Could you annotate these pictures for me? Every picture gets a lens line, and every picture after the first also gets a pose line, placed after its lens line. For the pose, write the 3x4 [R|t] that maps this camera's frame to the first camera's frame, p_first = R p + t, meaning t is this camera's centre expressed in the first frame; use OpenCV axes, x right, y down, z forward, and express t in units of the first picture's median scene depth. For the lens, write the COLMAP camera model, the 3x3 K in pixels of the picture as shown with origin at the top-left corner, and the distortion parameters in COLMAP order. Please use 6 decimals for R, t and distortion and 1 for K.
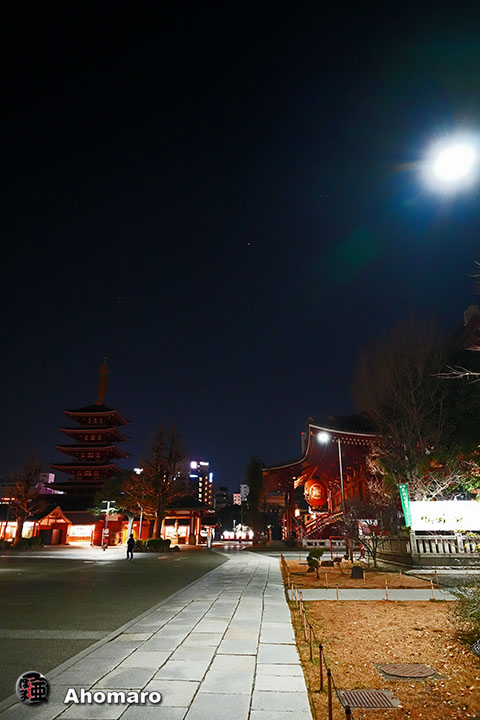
lens RADIAL K [[474.3, 0, 239.5], [0, 474.3, 362.6], [0, 0, 1]] dist [0.005097, 0.001471]
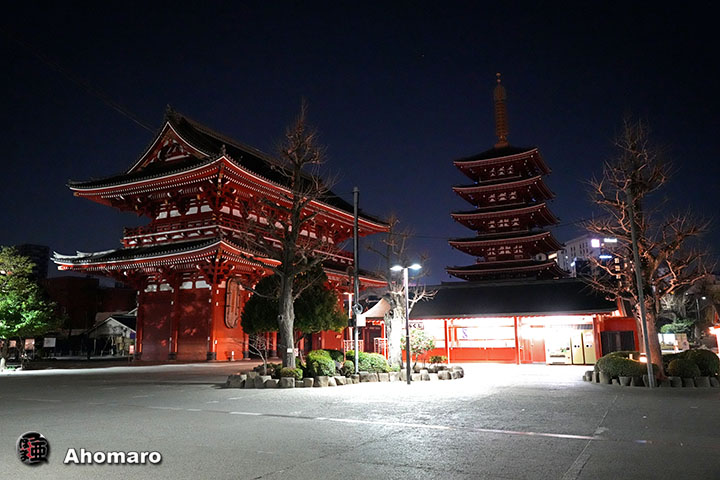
lens RADIAL K [[576.2, 0, 359.5], [0, 576.2, 239.6], [0, 0, 1]] dist [-0.003779, 0.005960]
pose [[0.916533, -0.082360, -0.391387, -0.184738], [0.150345, 0.977745, 0.146323, 0.071321], [0.370626, -0.192953, 0.908518, 0.205483]]
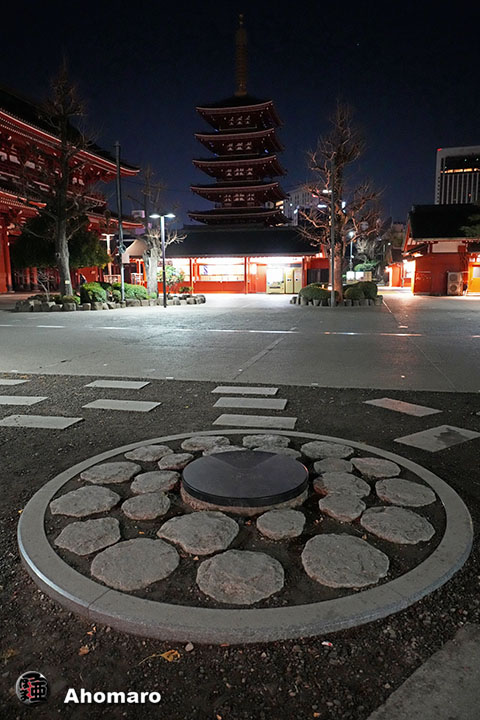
lens RADIAL K [[521.3, 0, 239.9], [0, 521.3, 361.3], [0, 0, 1]] dist [0.006932, 0.000066]
pose [[0.987343, 0.015069, -0.157883, -0.179633], [0.064205, 0.872282, 0.484770, 0.060271], [0.145024, -0.488771, 0.860274, 0.171695]]
